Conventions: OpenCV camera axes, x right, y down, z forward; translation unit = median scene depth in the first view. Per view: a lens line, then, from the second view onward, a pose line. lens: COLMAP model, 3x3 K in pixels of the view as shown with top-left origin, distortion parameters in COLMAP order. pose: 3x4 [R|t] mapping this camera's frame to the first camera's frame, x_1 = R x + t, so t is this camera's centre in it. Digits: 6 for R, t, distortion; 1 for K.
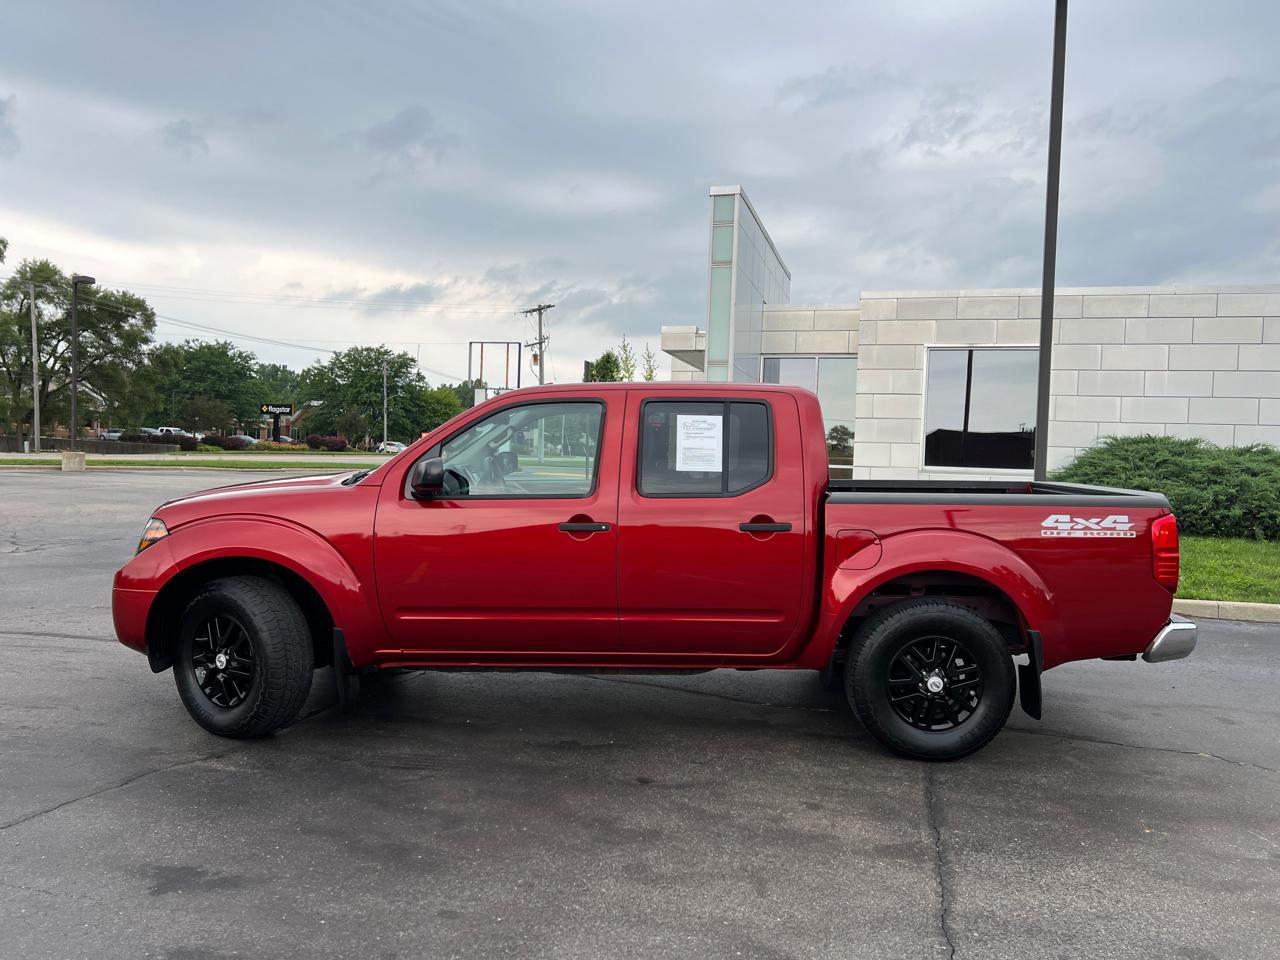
lens RADIAL K [[966.2, 0, 627.9], [0, 966.2, 483.1], [0, 0, 1]] dist [0.062627, -0.064041]
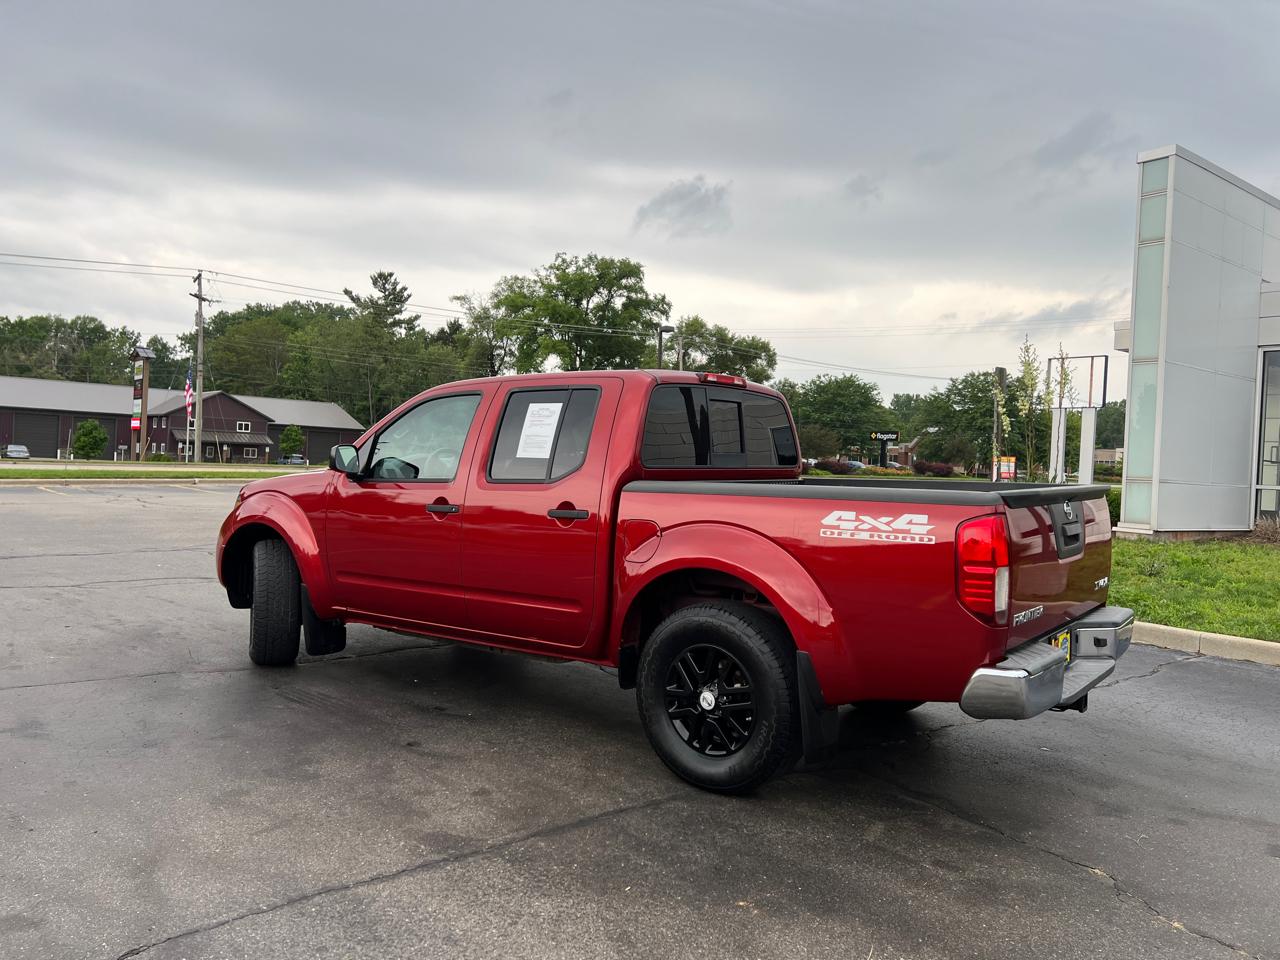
lens RADIAL K [[966.2, 0, 644.0], [0, 966.2, 468.4], [0, 0, 1]] dist [0.062627, -0.064041]
pose [[0.801553, 0.005876, -0.597894, 0.764265], [-0.032690, 0.998887, -0.034008, 0.029081], [0.597029, 0.046805, 0.800853, 0.253230]]
